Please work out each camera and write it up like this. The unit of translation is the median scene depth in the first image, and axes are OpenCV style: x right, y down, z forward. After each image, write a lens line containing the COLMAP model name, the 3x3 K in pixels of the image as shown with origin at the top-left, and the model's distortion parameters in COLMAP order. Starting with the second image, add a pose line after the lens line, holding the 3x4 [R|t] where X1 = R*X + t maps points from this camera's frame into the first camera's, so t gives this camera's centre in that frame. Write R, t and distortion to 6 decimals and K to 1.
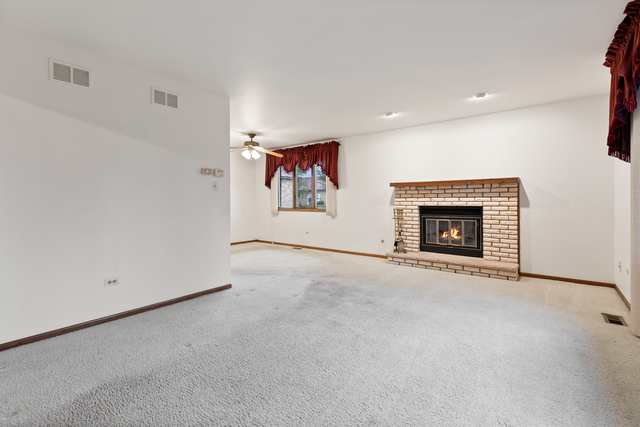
lens RADIAL K [[291.5, 0, 315.9], [0, 291.5, 203.7], [0, 0, 1]] dist [0.001939, 0.000321]
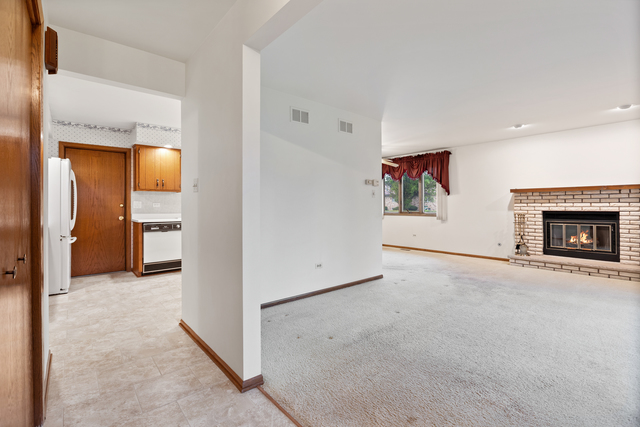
lens RADIAL K [[294.2, 0, 316.9], [0, 294.2, 205.2], [0, 0, 1]] dist [-0.001964, -0.001076]
pose [[0.982078, 0.000292, -0.188472, -0.237889], [-0.002893, 0.999904, -0.013527, 0.003565], [0.188450, 0.013830, 0.981985, -0.180274]]
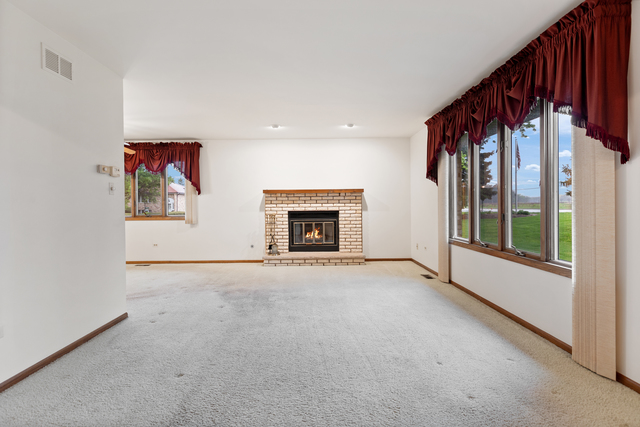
lens RADIAL K [[308.2, 0, 316.3], [0, 308.2, 206.3], [0, 0, 1]] dist [-0.001470, -0.000083]
pose [[0.778218, -0.005271, 0.627972, -0.300026], [0.014091, 0.999860, -0.009070, 0.001128], [-0.627836, 0.015907, 0.778183, 0.015582]]
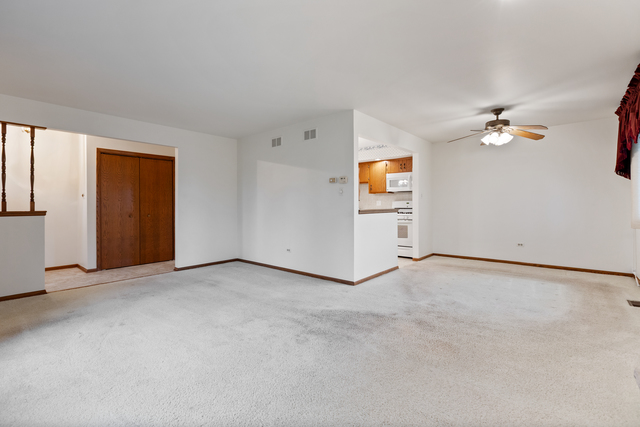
lens RADIAL K [[291.5, 0, 315.9], [0, 291.5, 203.7], [0, 0, 1]] dist [0.001939, 0.000321]
pose [[-0.036987, 0.001235, -0.999315, 0.563999], [-0.005349, 0.999985, 0.001434, -0.009431], [0.999301, 0.005398, -0.036980, 0.652267]]
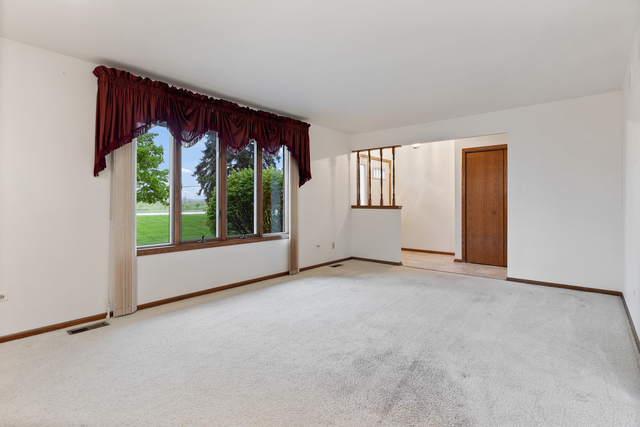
lens RADIAL K [[321.7, 0, 318.3], [0, 321.7, 203.3], [0, 0, 1]] dist [0.001779, 0.000302]
pose [[-0.999621, 0.006005, 0.026864, 0.116784], [0.006351, 0.999898, 0.012788, -0.011754], [-0.026785, 0.012953, -0.999557, 1.060847]]
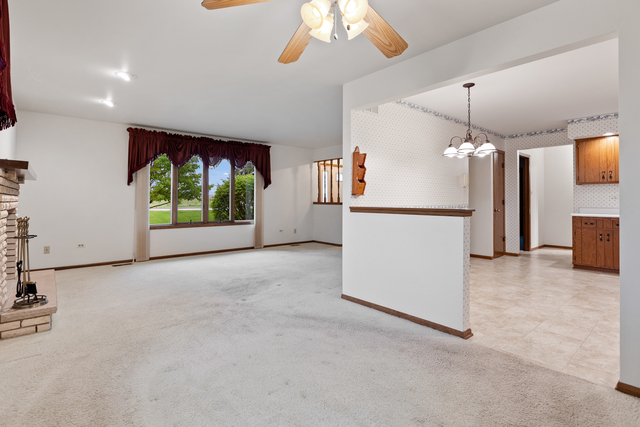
lens RADIAL K [[316.7, 0, 314.1], [0, 316.7, 198.8], [0, 0, 1]] dist [0.000177, -0.000125]
pose [[-0.982085, 0.004025, 0.188396, -0.281255], [0.005464, 0.999960, 0.007119, -0.014956], [-0.188360, 0.008021, -0.982067, 1.417119]]
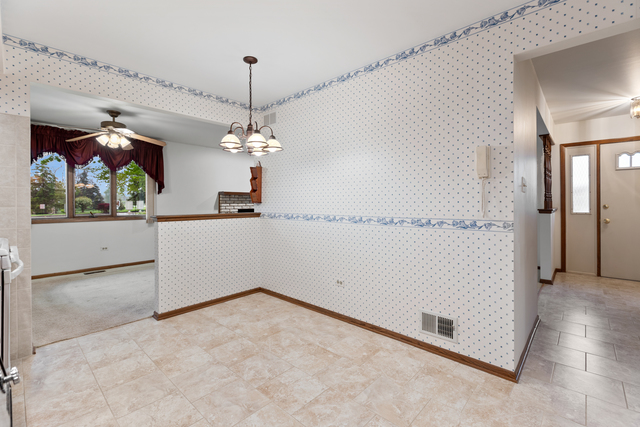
lens RADIAL K [[286.0, 0, 315.0], [0, 286.0, 202.6], [0, 0, 1]] dist [-0.001764, -0.000428]
pose [[0.073824, 0.004659, 0.997260, -0.962126], [0.015756, 0.999859, -0.005837, -0.010822], [-0.997147, 0.016144, 0.073740, 0.526931]]
